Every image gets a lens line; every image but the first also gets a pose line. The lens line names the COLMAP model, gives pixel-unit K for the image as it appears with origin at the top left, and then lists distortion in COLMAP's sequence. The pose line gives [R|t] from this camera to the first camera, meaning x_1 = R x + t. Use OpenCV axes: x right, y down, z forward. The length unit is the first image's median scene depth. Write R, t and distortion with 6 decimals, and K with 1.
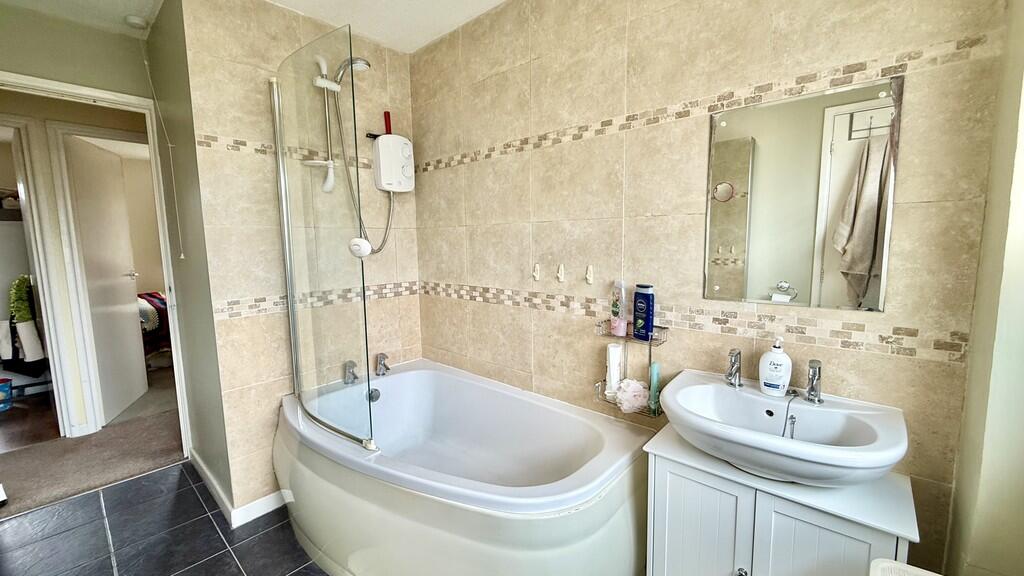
lens RADIAL K [[409.1, 0, 509.8], [0, 409.1, 287.6], [0, 0, 1]] dist [-0.000570, -0.000129]
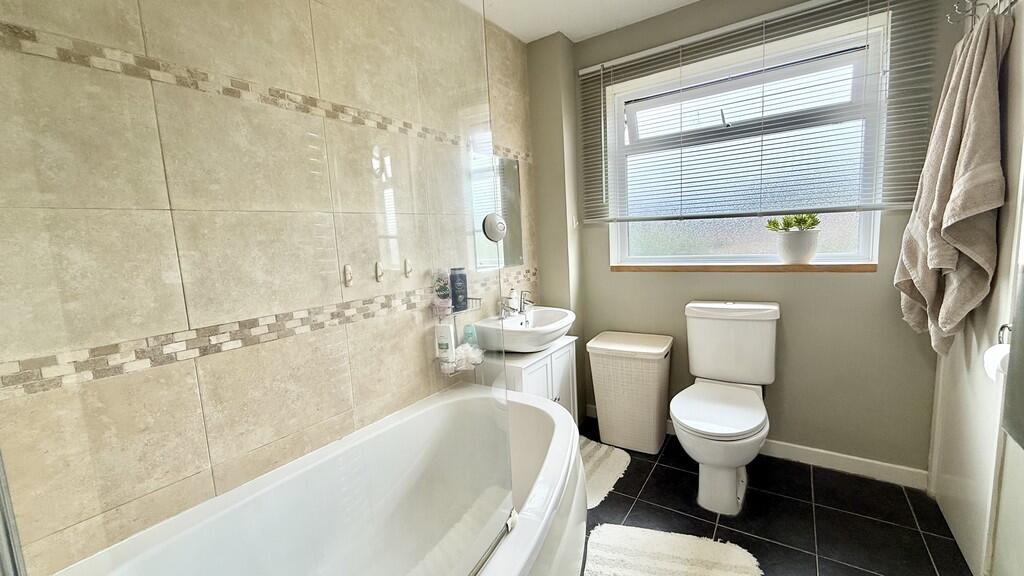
lens RADIAL K [[409.1, 0, 509.8], [0, 409.1, 287.6], [0, 0, 1]] dist [-0.000570, -0.000129]
pose [[-0.130166, -0.099527, 0.986484, -0.766970], [0.171483, 0.977695, 0.121268, -0.058564], [-0.976550, 0.184950, -0.110196, 0.794846]]
